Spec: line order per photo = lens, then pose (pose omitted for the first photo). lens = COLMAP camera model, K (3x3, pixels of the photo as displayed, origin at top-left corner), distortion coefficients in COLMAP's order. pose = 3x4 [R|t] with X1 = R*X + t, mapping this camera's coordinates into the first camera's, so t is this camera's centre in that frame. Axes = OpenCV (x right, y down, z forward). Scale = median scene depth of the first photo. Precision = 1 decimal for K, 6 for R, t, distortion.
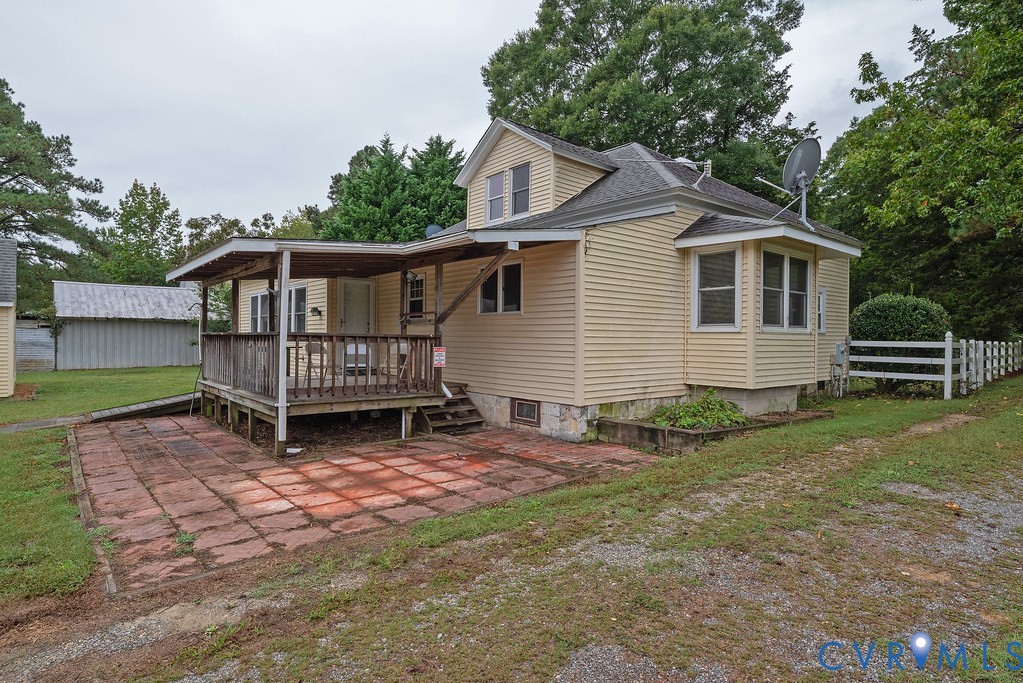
lens RADIAL K [[559.3, 0, 511.5], [0, 559.3, 341.5], [0, 0, 1]] dist [0.005214, -0.016904]
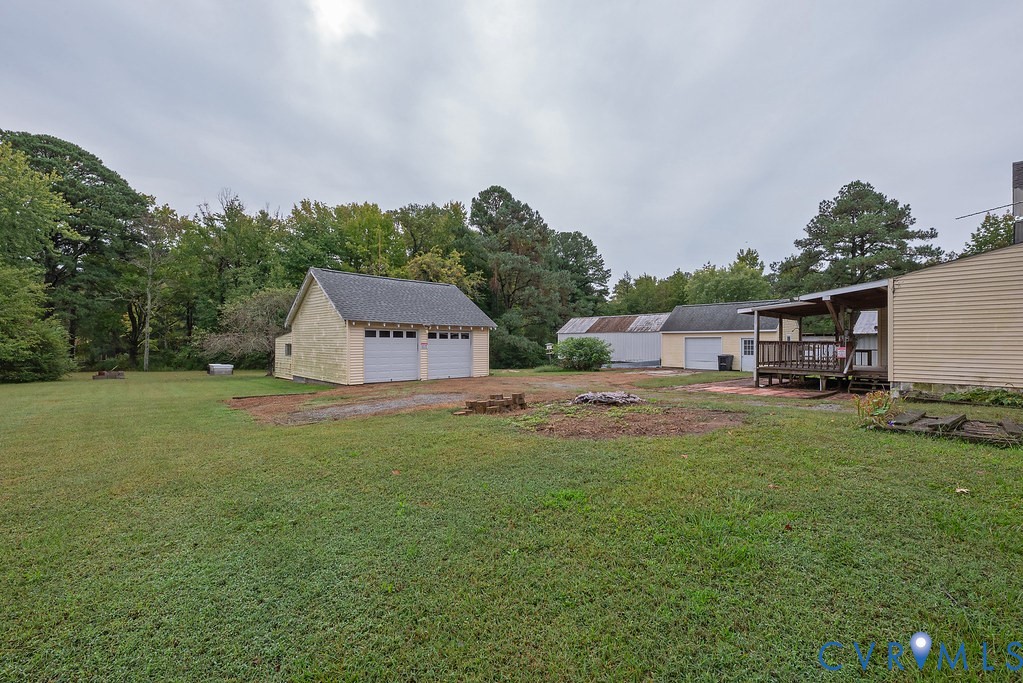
lens RADIAL K [[446.9, 0, 511.5], [0, 446.9, 341.5], [0, 0, 1]] dist [0.000542, 0.000011]
pose [[0.024832, -0.012016, -0.999619, 1.144599], [-0.007555, 0.999897, -0.012207, 0.014730], [0.999663, 0.007855, 0.024738, -0.155573]]
